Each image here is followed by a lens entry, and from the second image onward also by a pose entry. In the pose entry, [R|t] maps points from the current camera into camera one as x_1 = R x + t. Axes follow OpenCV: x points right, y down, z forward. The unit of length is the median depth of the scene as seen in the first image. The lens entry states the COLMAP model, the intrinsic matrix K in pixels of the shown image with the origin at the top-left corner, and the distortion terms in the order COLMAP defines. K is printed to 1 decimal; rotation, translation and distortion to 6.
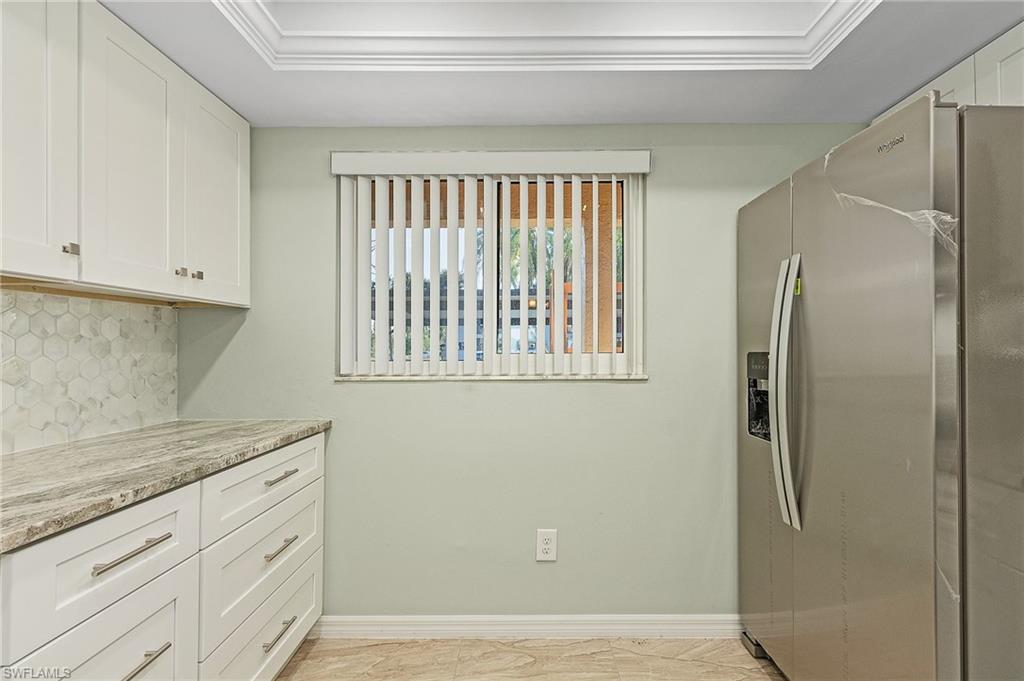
lens RADIAL K [[494.1, 0, 513.3], [0, 494.1, 357.8], [0, 0, 1]] dist [-0.000921, -0.000208]
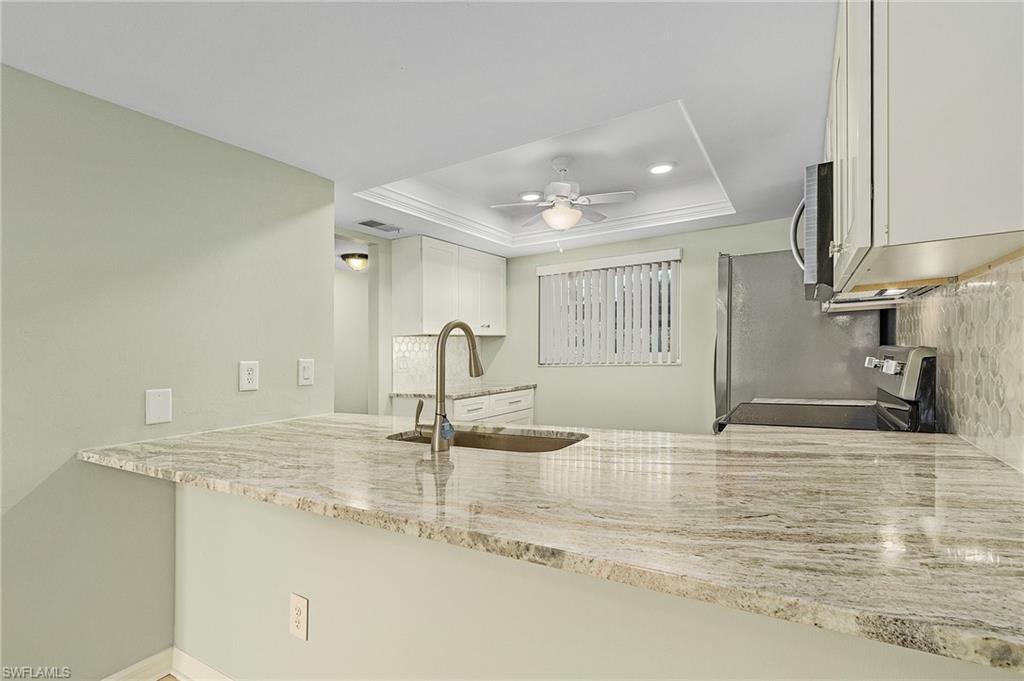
lens RADIAL K [[494.1, 0, 513.3], [0, 494.1, 357.8], [0, 0, 1]] dist [-0.000921, -0.000208]
pose [[0.864686, -0.021147, -0.501868, 0.696831], [0.022441, 0.999742, -0.003461, 0.007903], [0.501812, -0.008269, 0.864937, -1.059313]]
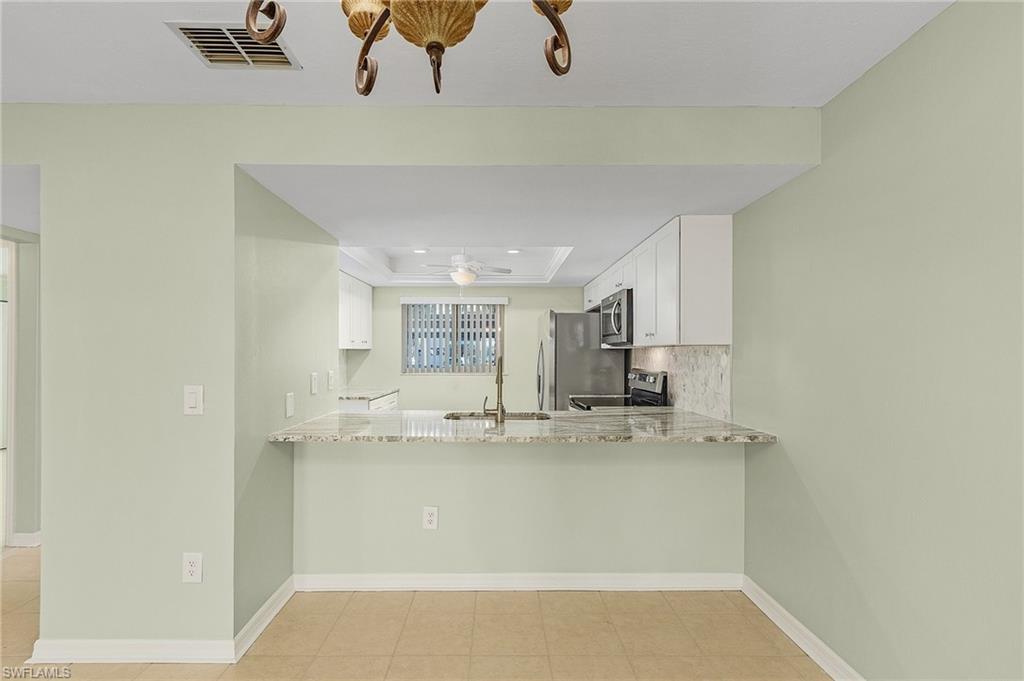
lens RADIAL K [[494.1, 0, 513.3], [0, 494.1, 357.8], [0, 0, 1]] dist [-0.000921, -0.000208]
pose [[0.998123, 0.002625, 0.061185, 0.123932], [-0.002269, 0.999980, -0.005890, -0.041344], [-0.061199, 0.005740, 0.998109, -2.013842]]
